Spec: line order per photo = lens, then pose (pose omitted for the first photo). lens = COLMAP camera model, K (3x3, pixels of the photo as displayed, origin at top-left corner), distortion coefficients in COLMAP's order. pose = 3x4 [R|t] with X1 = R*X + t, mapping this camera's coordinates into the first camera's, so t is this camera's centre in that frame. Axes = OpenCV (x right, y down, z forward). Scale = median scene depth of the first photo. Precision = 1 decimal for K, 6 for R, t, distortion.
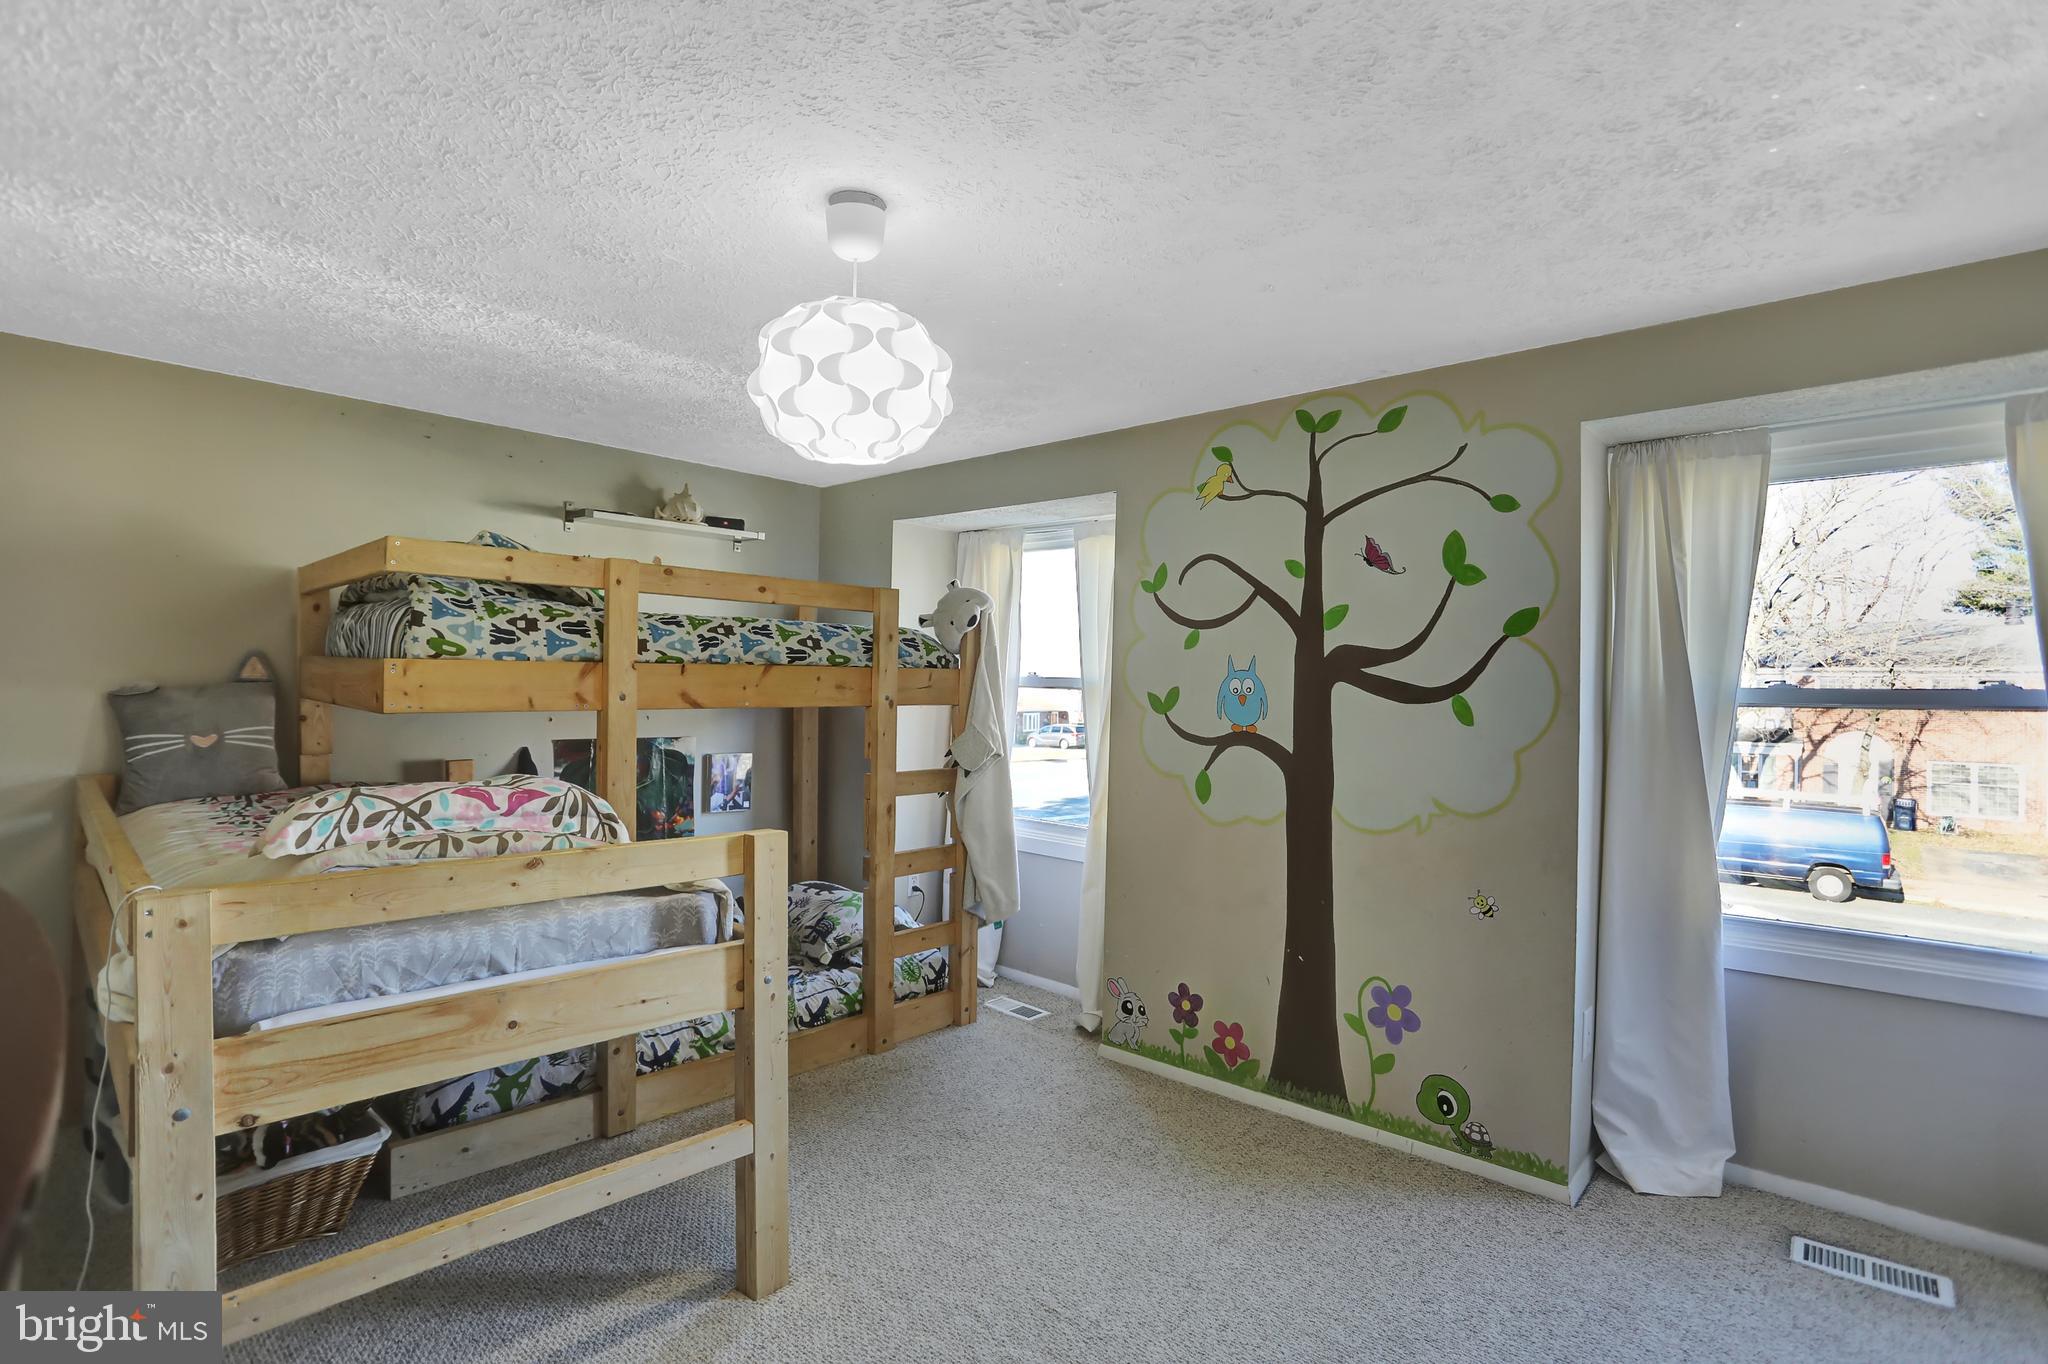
lens RADIAL K [[983.2, 0, 1028.6], [0, 983.2, 668.9], [0, 0, 1]] dist [-0.078144, 0.031845]
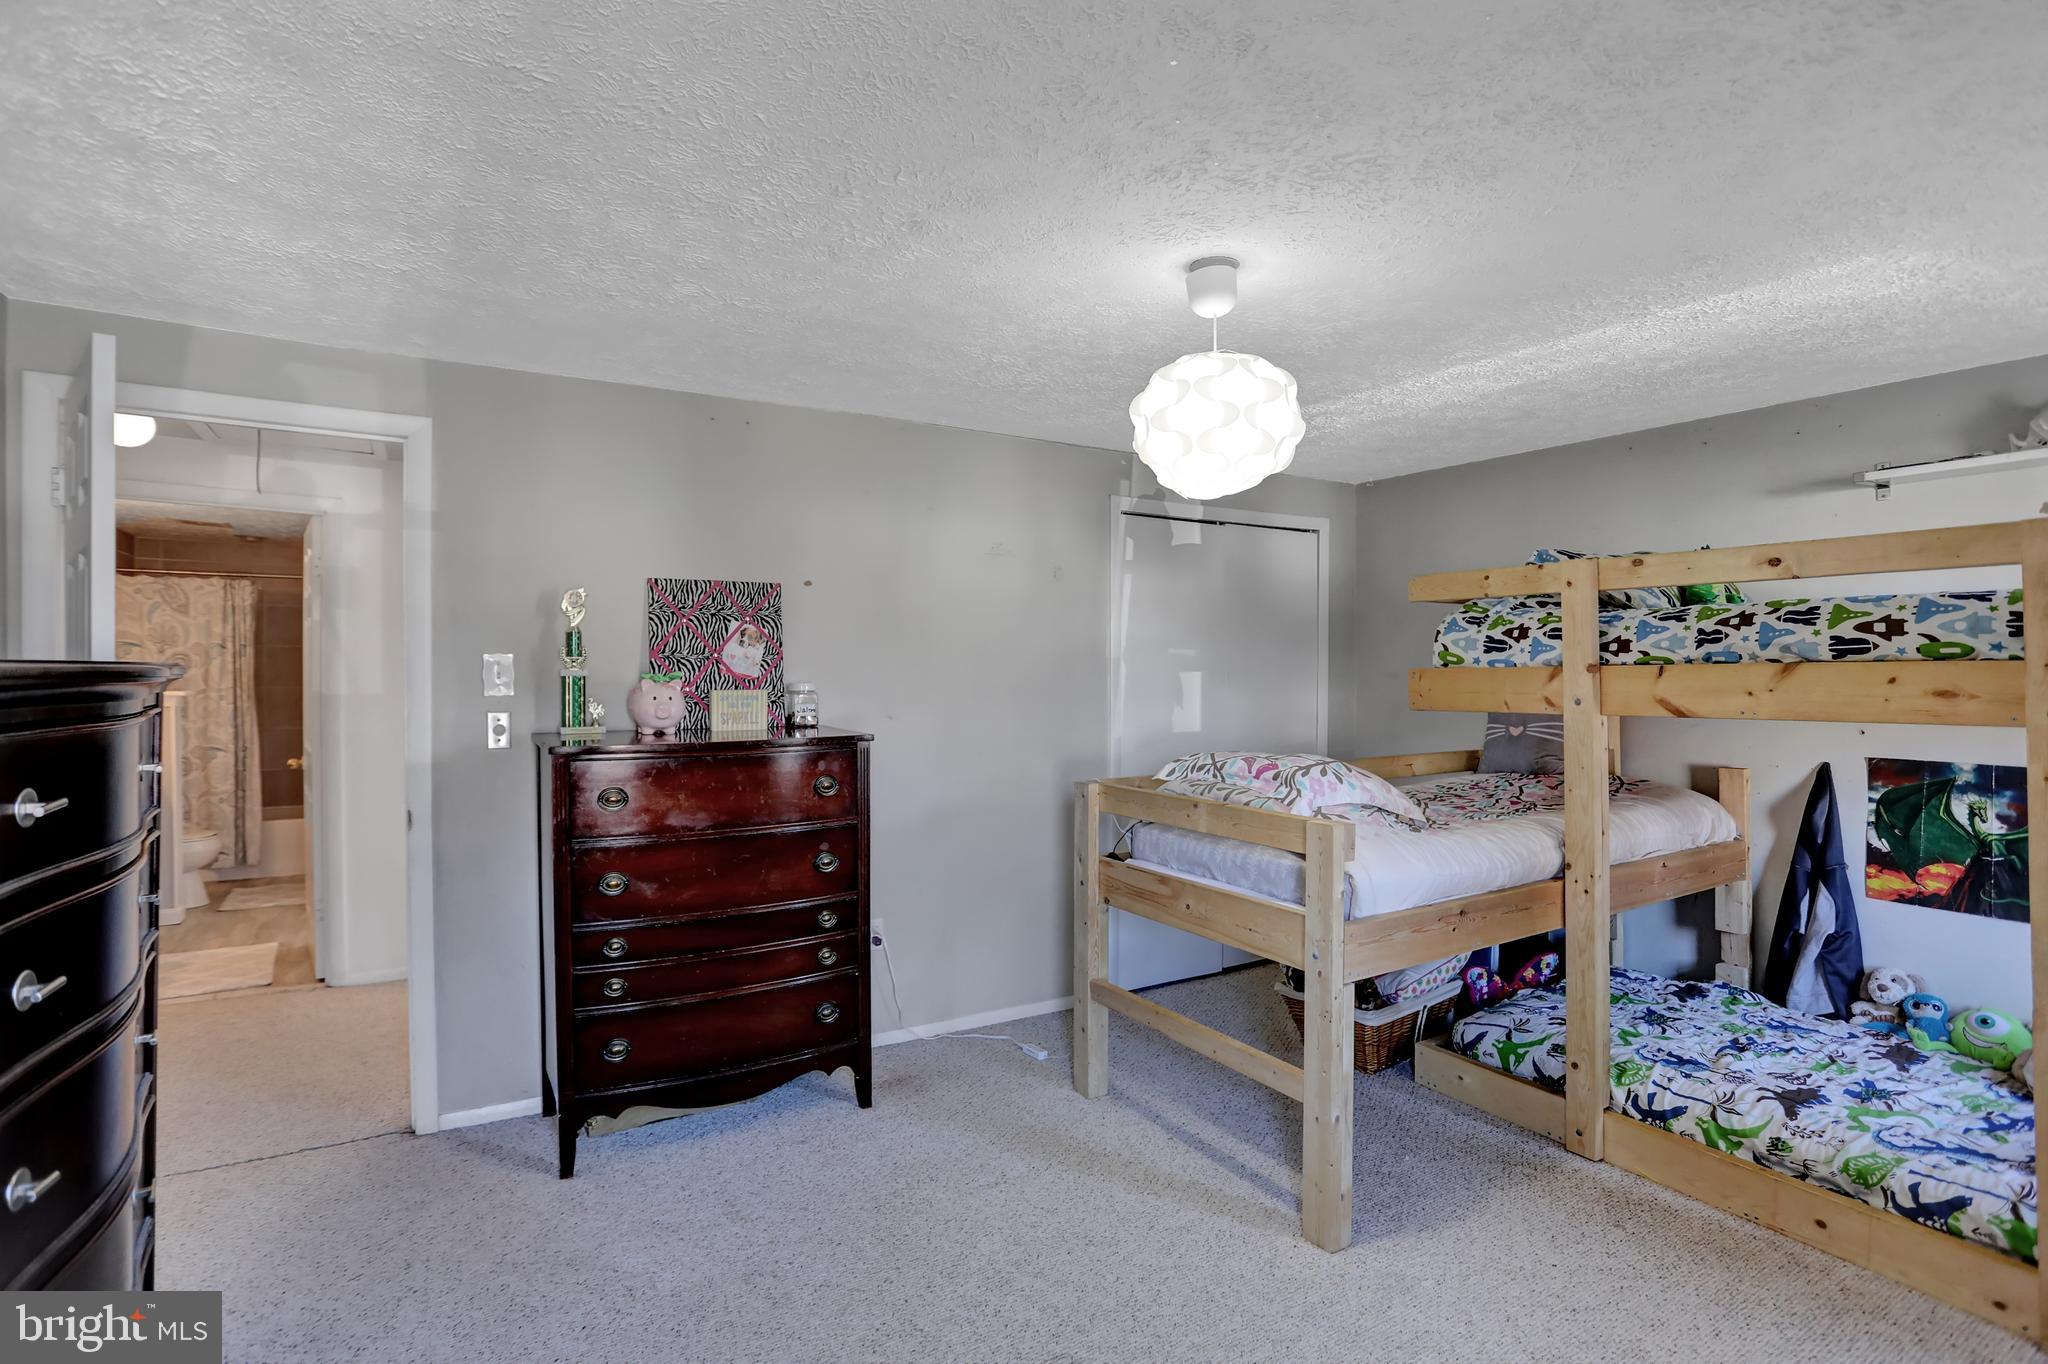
lens RADIAL K [[983.2, 0, 1028.6], [0, 983.2, 668.9], [0, 0, 1]] dist [-0.078144, 0.031845]
pose [[-0.274390, -0.018923, -0.961432, 0.623294], [0.010876, 0.999681, -0.022779, 0.011749], [0.961557, -0.016707, -0.274097, 0.701418]]
